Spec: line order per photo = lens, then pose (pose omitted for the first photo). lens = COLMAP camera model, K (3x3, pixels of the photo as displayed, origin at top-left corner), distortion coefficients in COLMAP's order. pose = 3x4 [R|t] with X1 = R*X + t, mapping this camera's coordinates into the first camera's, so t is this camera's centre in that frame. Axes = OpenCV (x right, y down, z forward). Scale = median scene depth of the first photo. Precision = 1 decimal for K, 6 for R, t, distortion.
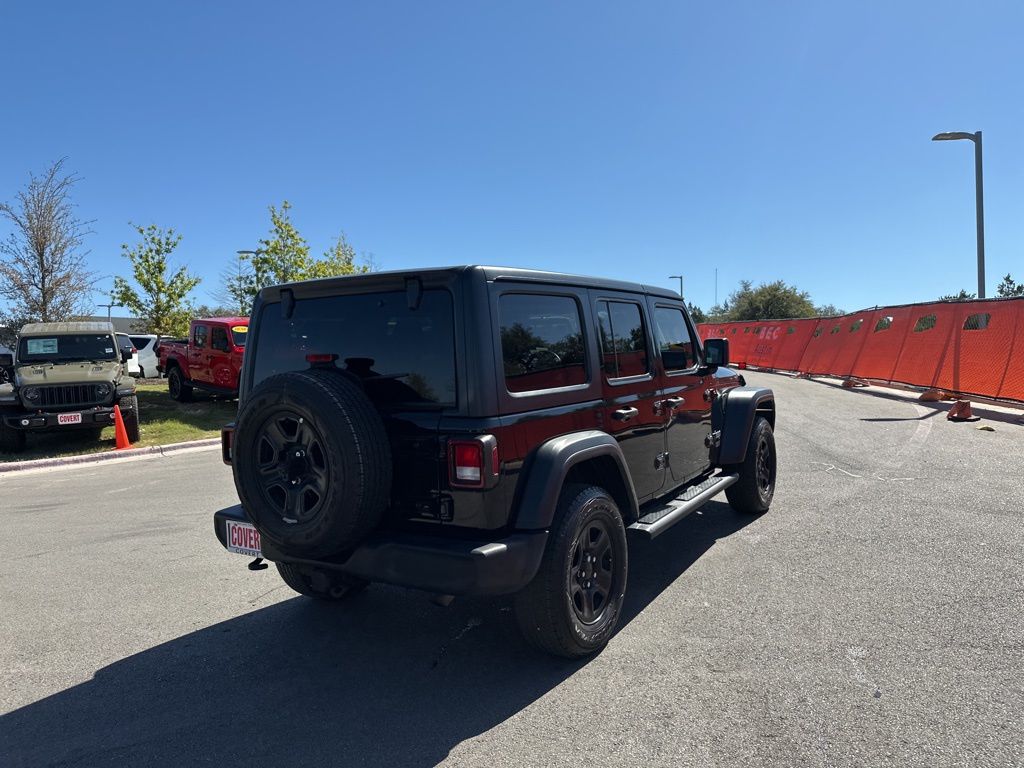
lens RADIAL K [[713.0, 0, 512.0], [0, 713.0, 384.0], [0, 0, 1]] dist [0.131777, -0.208382]
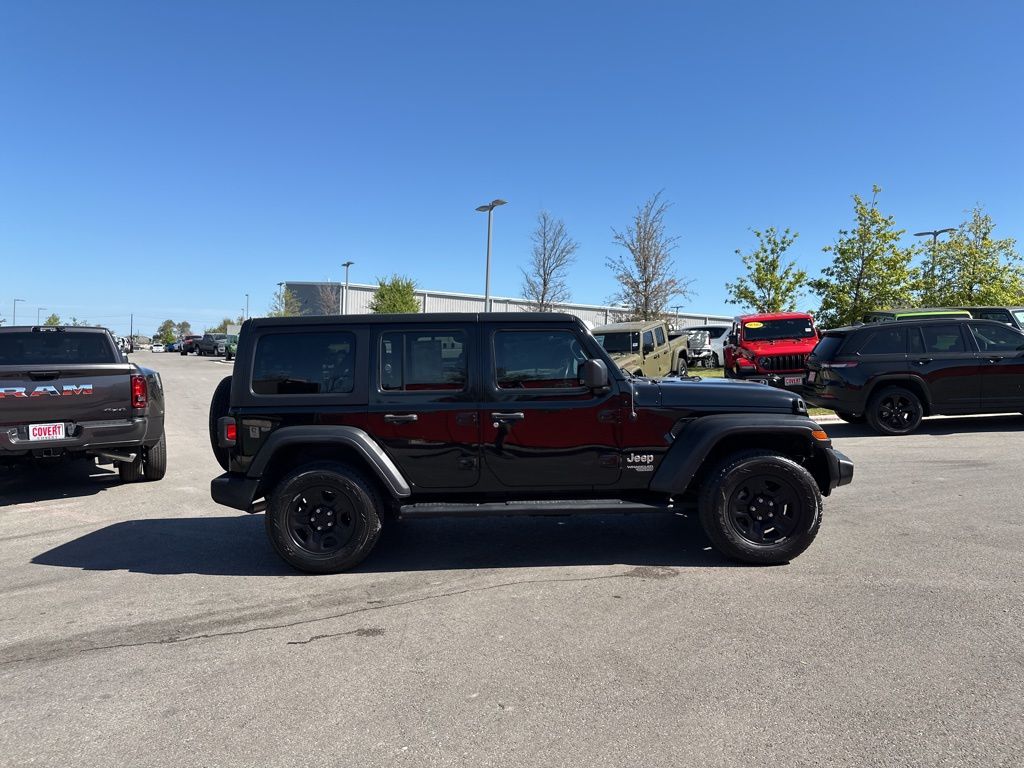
lens RADIAL K [[713.0, 0, 512.0], [0, 713.0, 384.0], [0, 0, 1]] dist [0.131777, -0.208382]
pose [[0.524594, 0.060906, -0.849171, 0.270804], [-0.039796, 0.998102, 0.047004, -0.018084], [0.850422, 0.009135, 0.526022, 0.095954]]
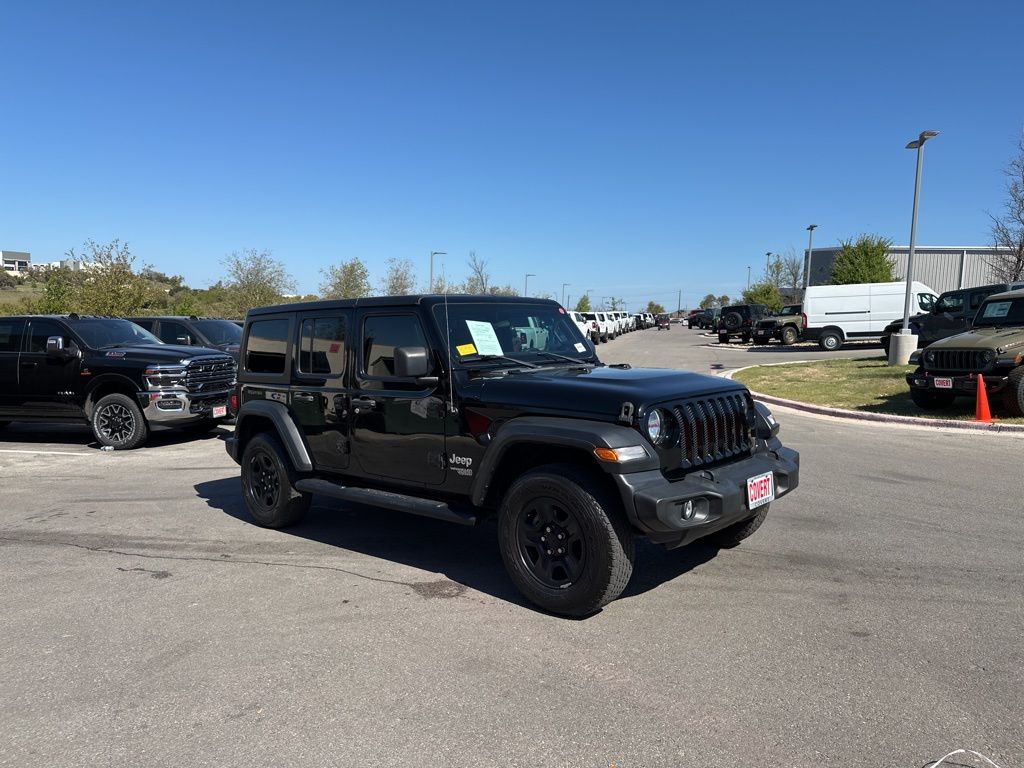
lens RADIAL K [[722.3, 0, 508.2], [0, 722.3, 383.5], [0, 0, 1]] dist [0.082657, -0.120222]
pose [[-0.172830, 0.101922, -0.979664, 0.295305], [-0.017539, 0.994155, 0.106524, -0.029514], [0.984796, 0.035593, -0.170032, 0.324244]]
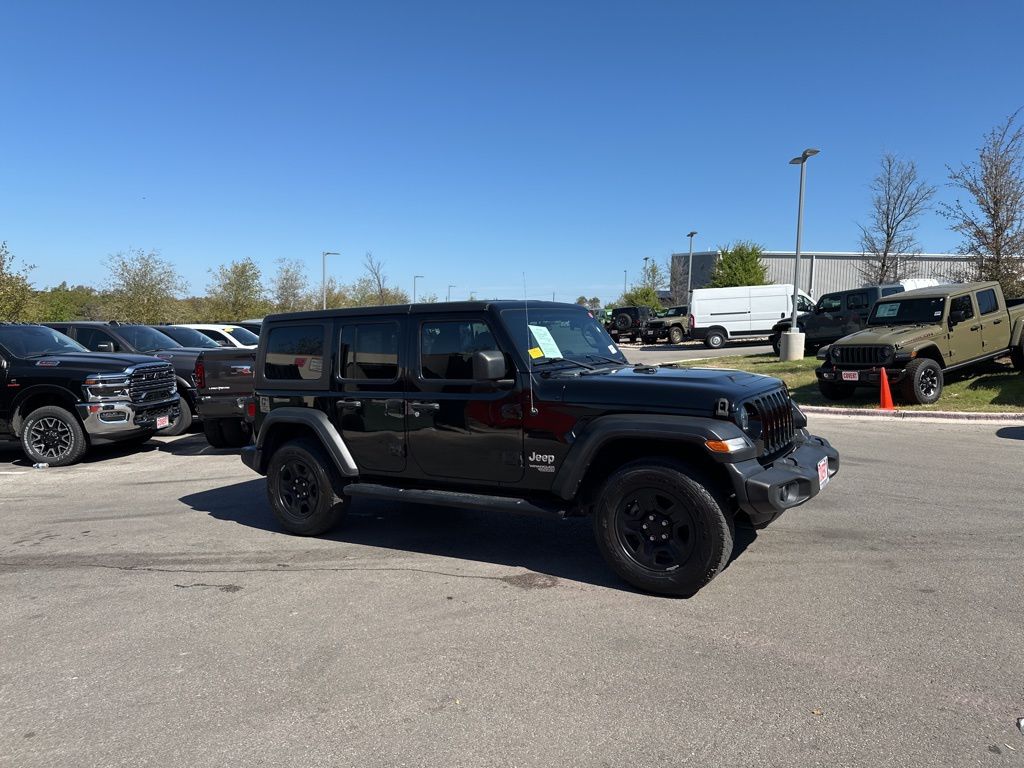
lens RADIAL K [[718.7, 0, 512.0], [0, 718.7, 384.0], [0, 0, 1]] dist [0.106515, -0.162461]
pose [[0.002430, 0.103093, -0.994669, 0.312844], [-0.012989, 0.994591, 0.103053, -0.029953], [0.999913, 0.012669, 0.003756, 0.260502]]
